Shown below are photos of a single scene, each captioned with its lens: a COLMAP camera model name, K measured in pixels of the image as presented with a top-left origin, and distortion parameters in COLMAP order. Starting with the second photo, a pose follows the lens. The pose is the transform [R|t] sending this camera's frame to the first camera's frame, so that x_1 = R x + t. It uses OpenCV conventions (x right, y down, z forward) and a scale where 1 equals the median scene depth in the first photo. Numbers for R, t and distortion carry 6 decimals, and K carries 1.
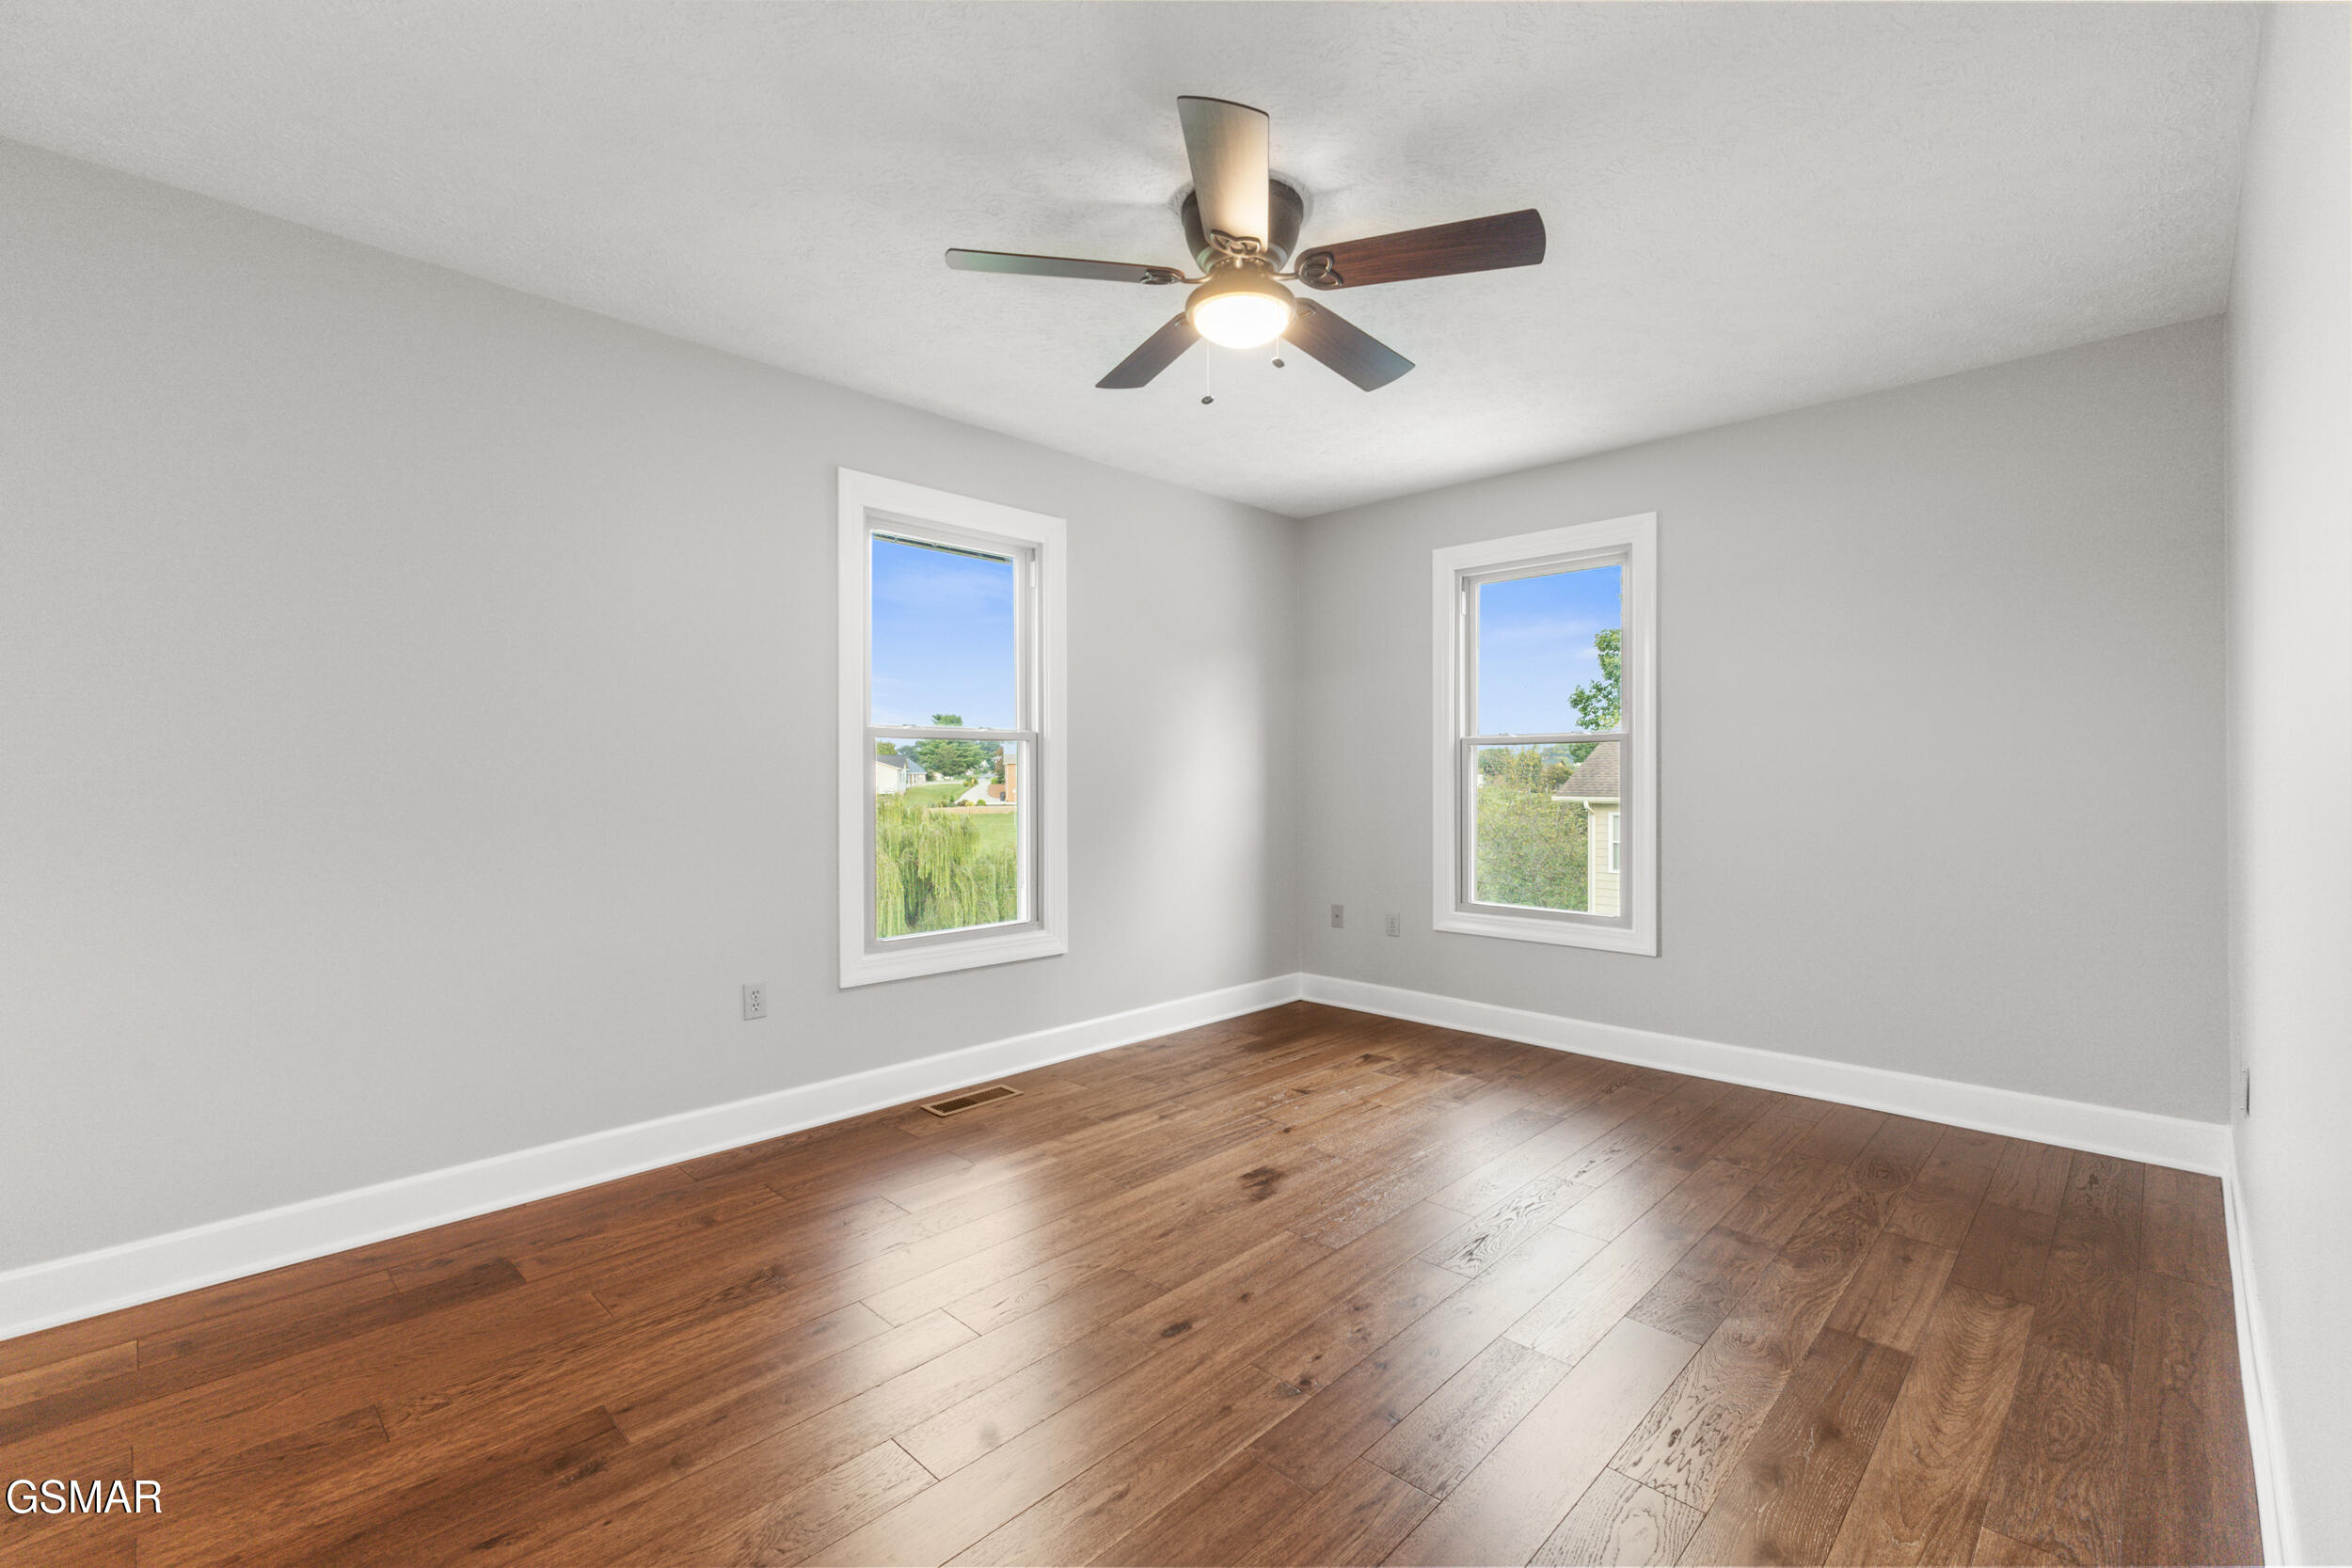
lens RADIAL K [[1026.3, 0, 1195.9], [0, 1026.3, 784.5], [0, 0, 1]] dist [-0.001219, 0.002119]
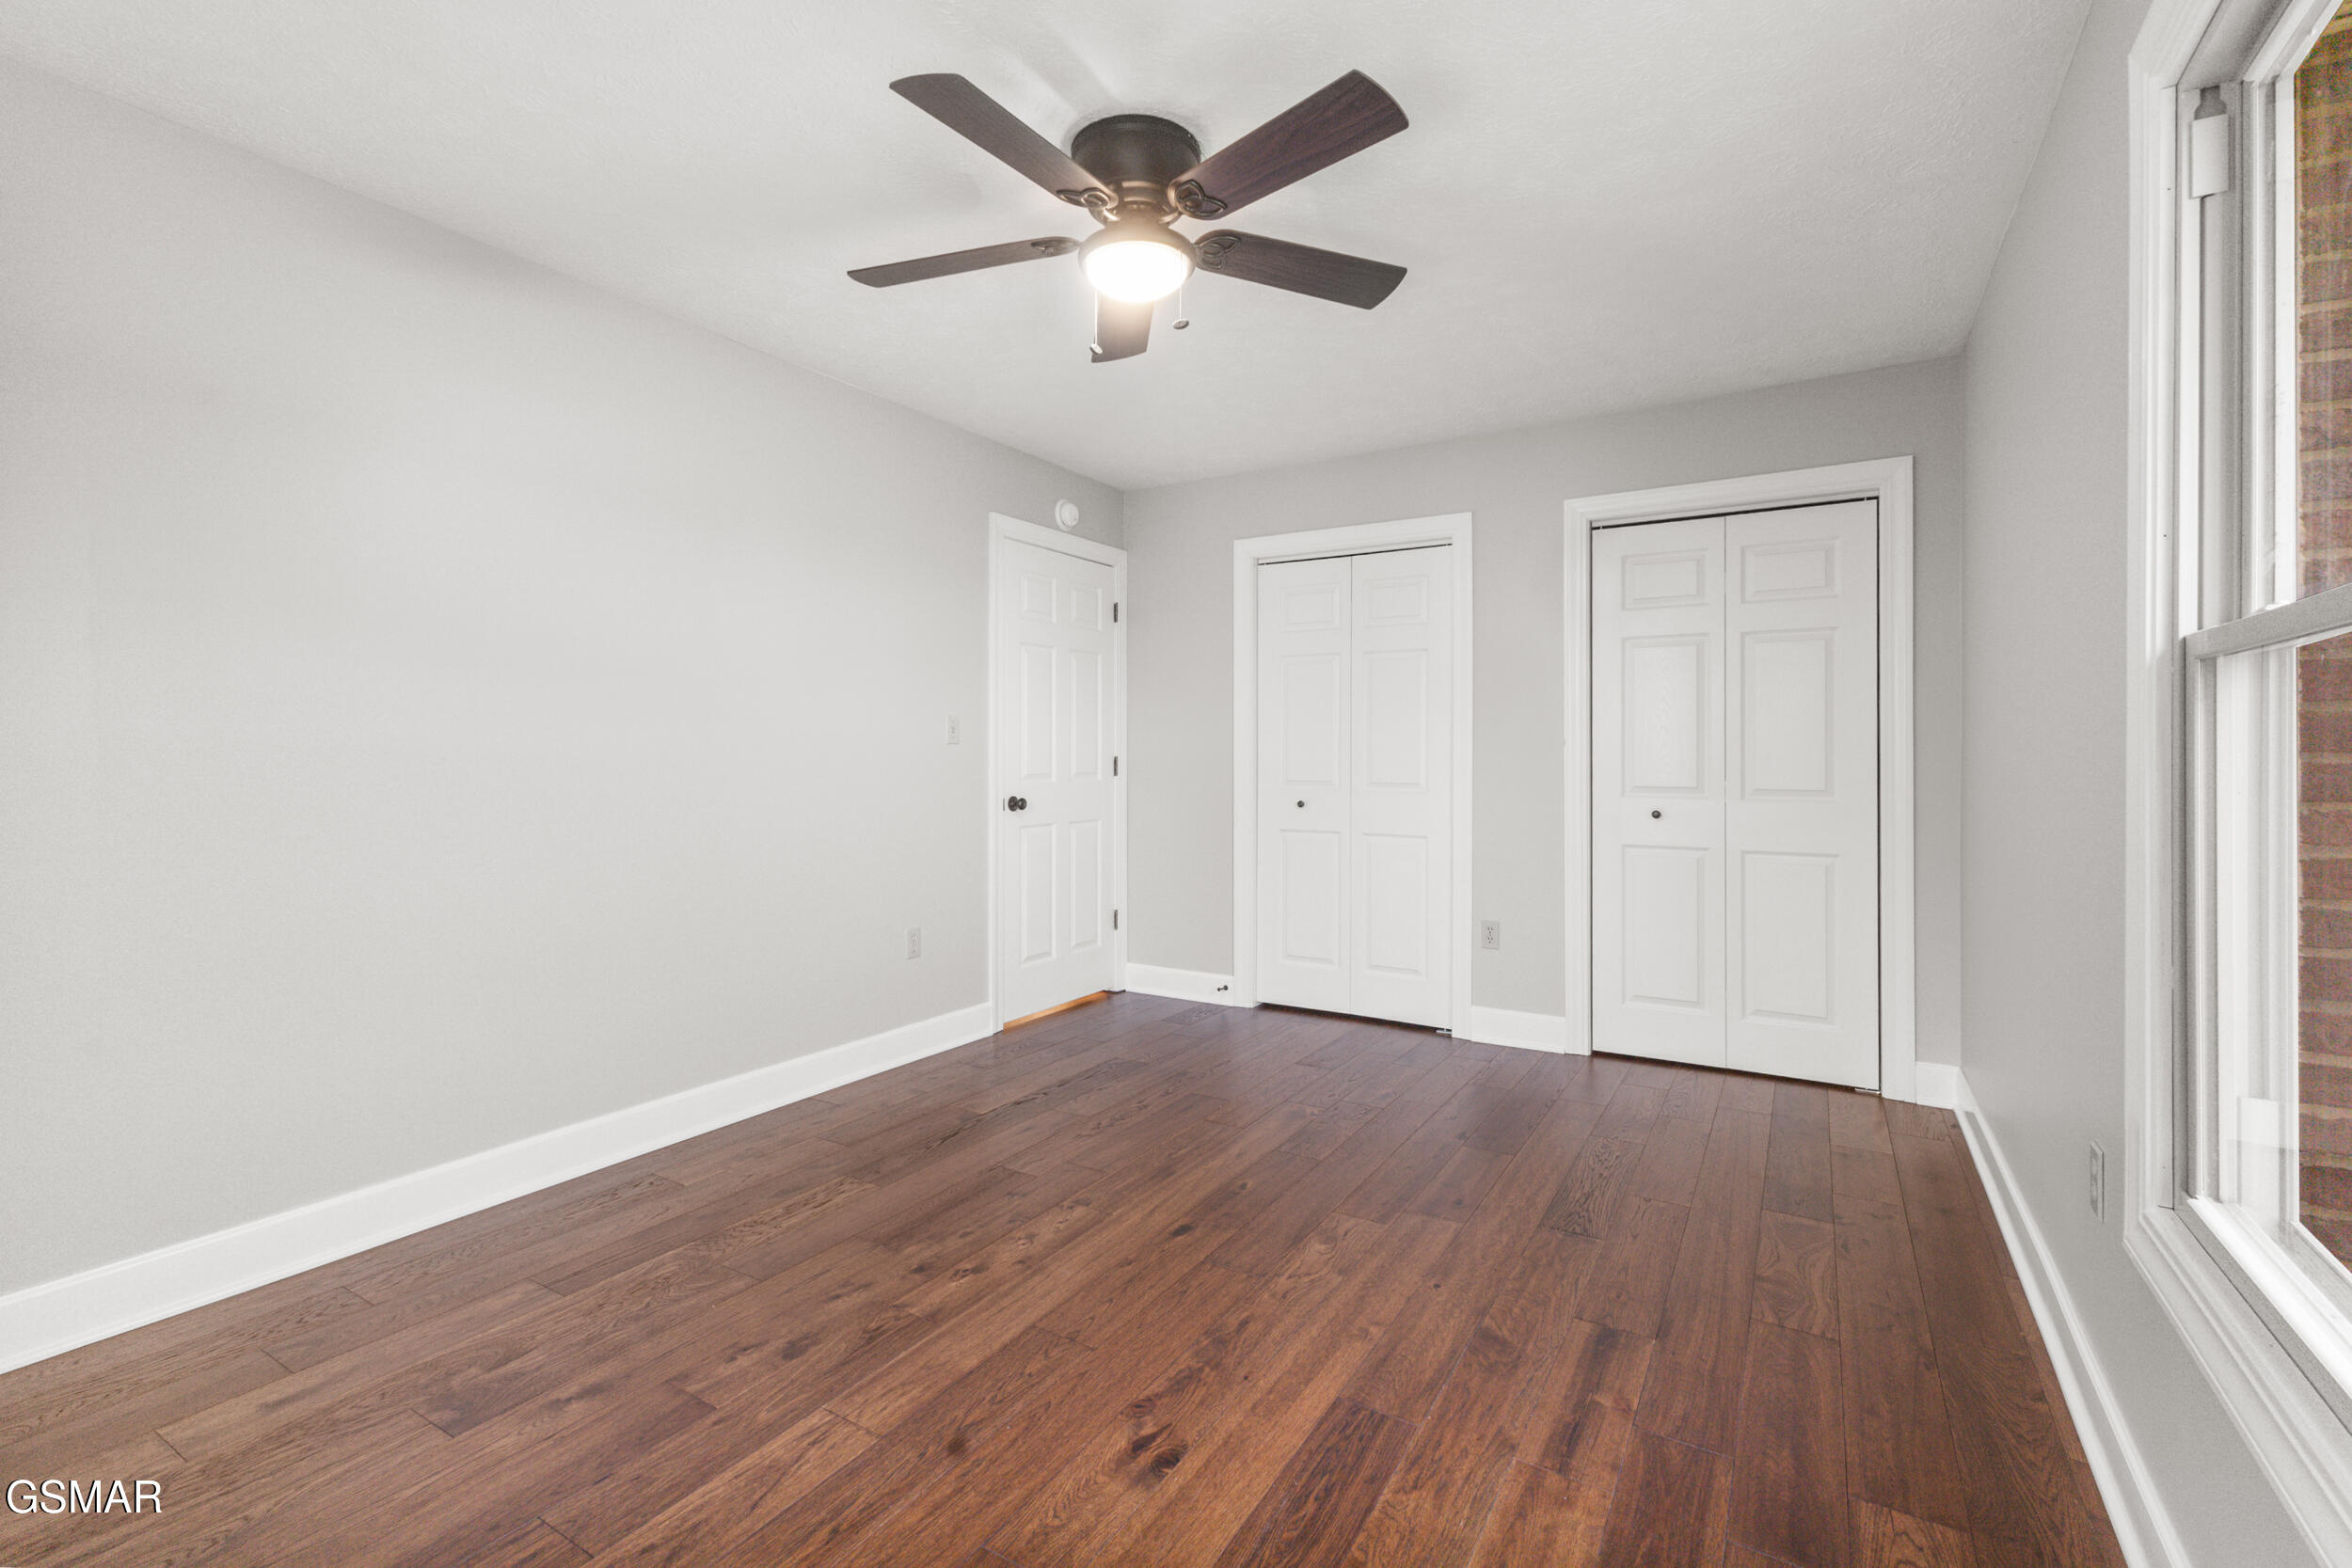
lens RADIAL K [[1026.3, 0, 1176.3], [0, 1026.3, 761.6], [0, 0, 1]] dist [-0.001219, 0.002119]
pose [[-0.977818, 0.002287, -0.209443, 0.133140], [-0.002795, 0.999709, 0.023962, -0.019348], [0.209437, 0.024016, -0.977527, 1.235796]]
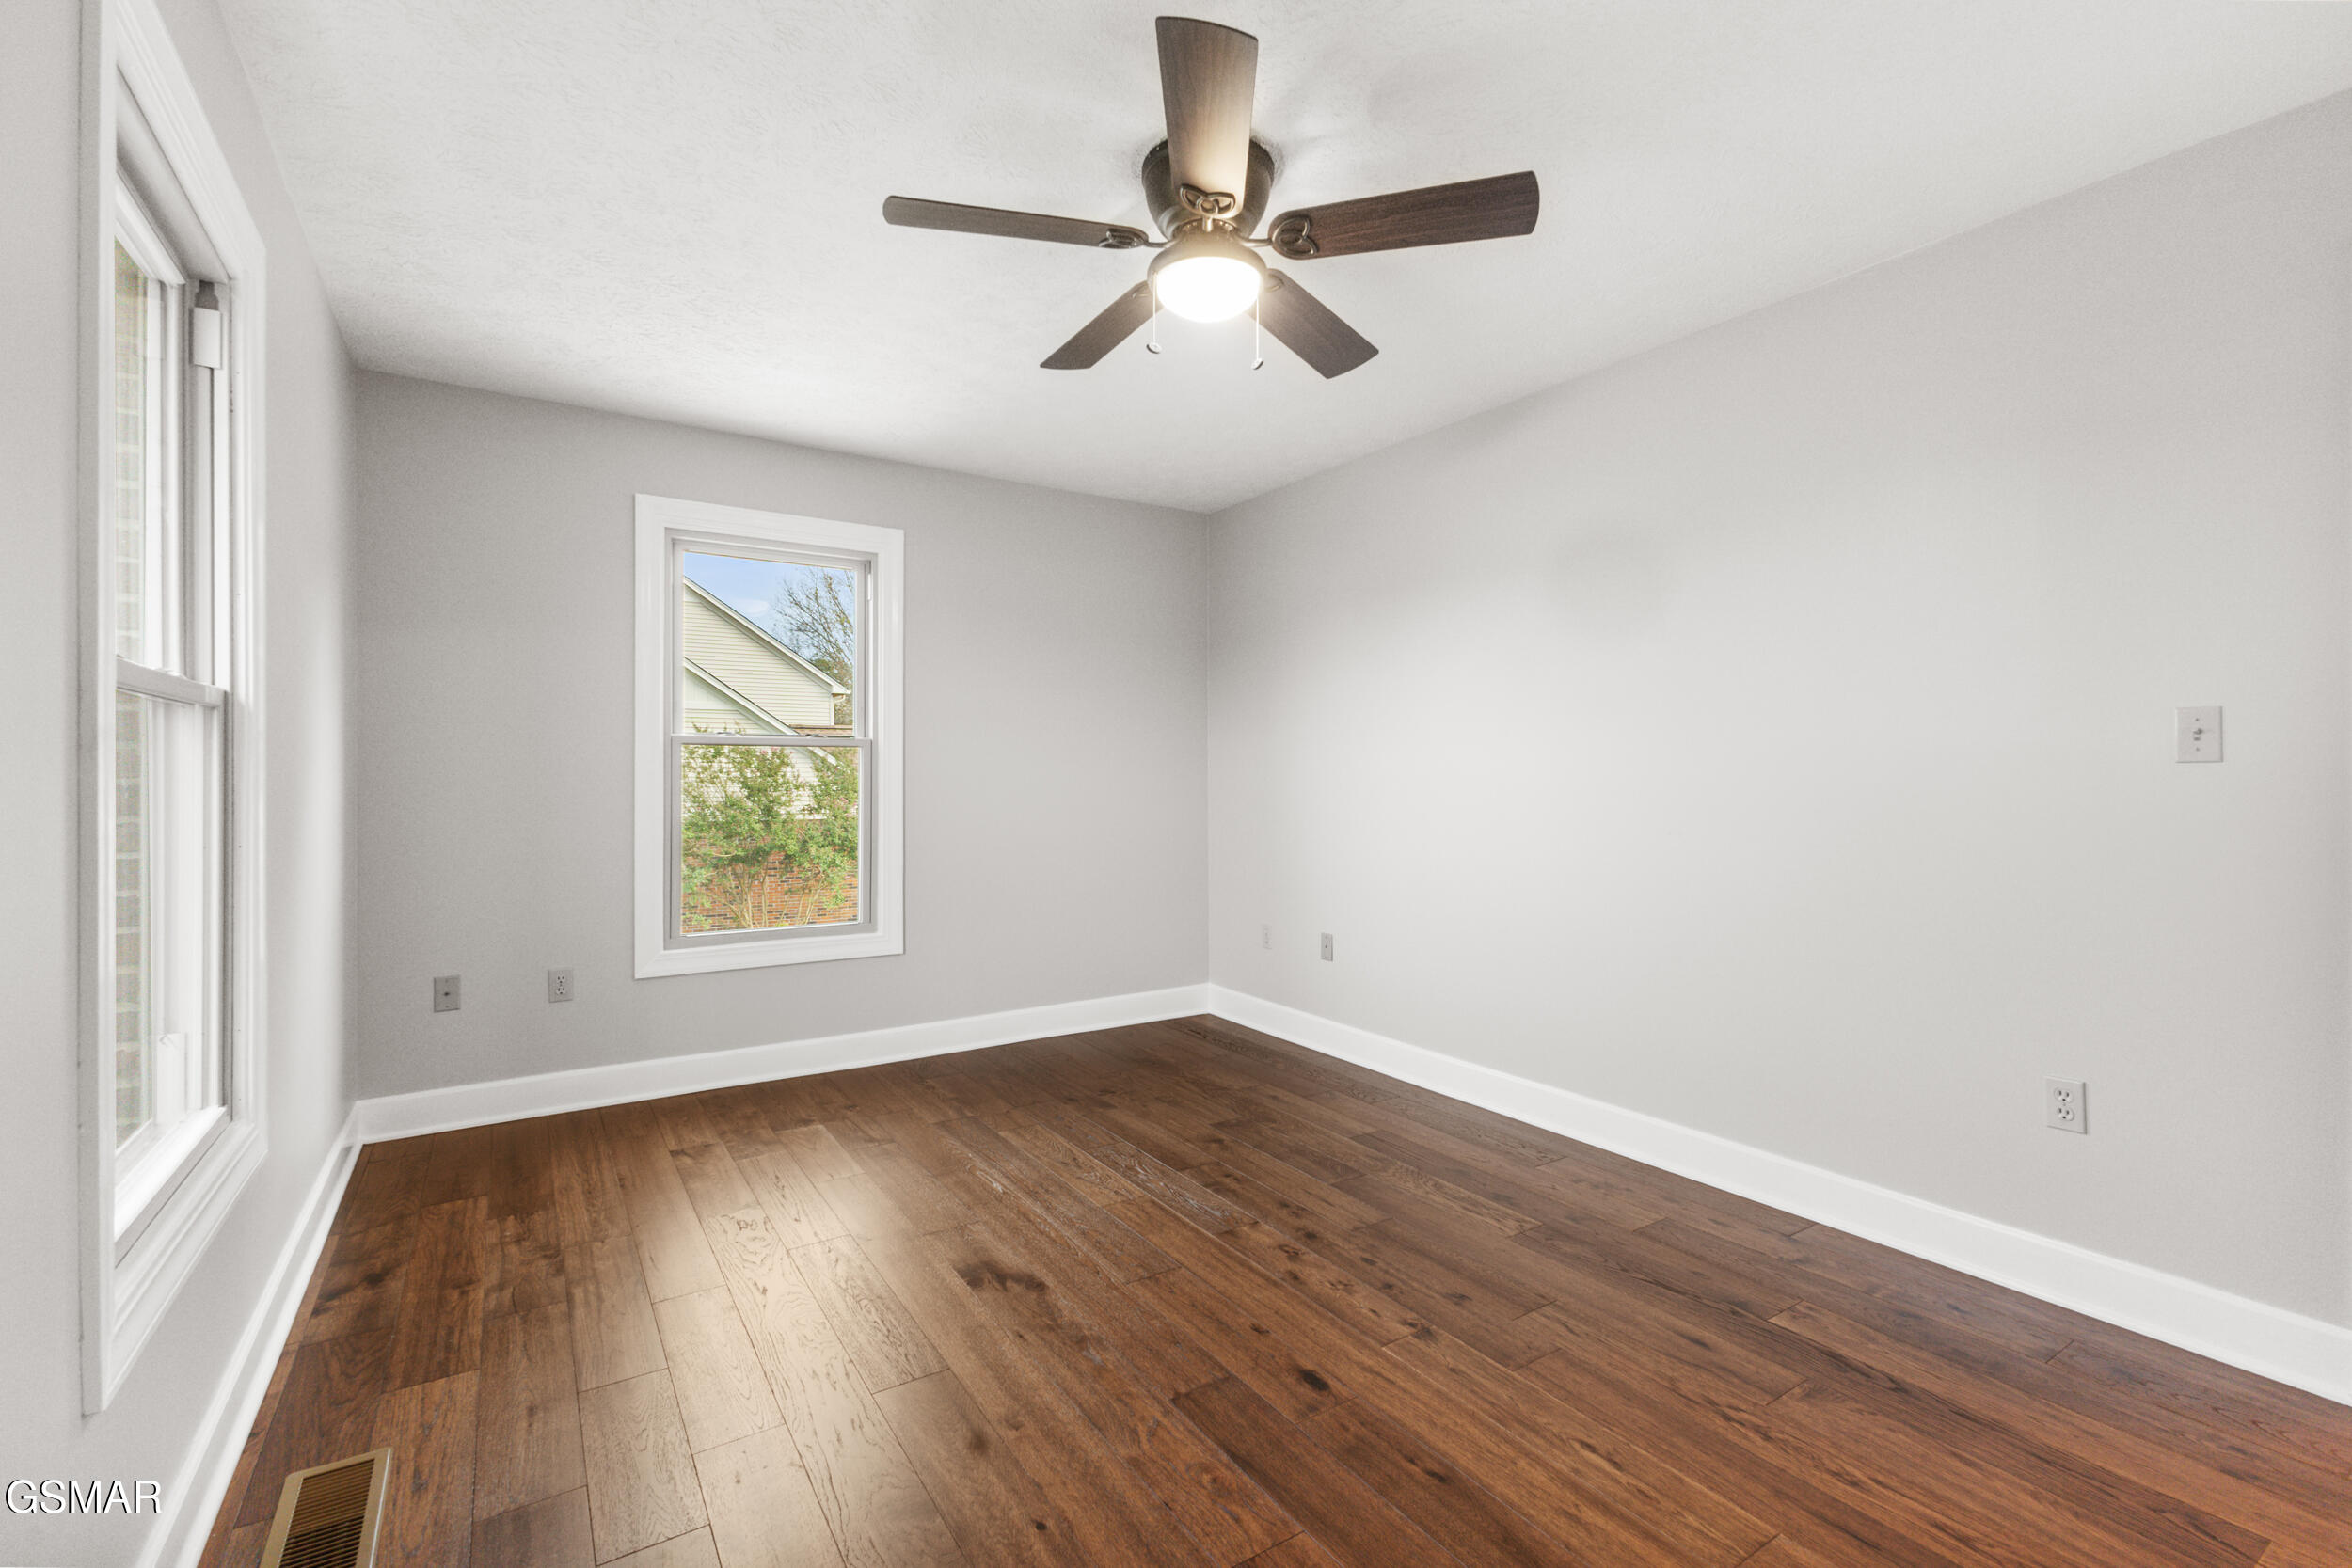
lens RADIAL K [[1026.3, 0, 1182.6], [0, 1026.3, 775.8], [0, 0, 1]] dist [-0.001219, 0.002119]
pose [[0.219526, 0.000778, 0.975606, -0.553032], [0.009826, 0.999947, -0.003009, -0.009044], [-0.975557, 0.010247, 0.219507, 0.525128]]
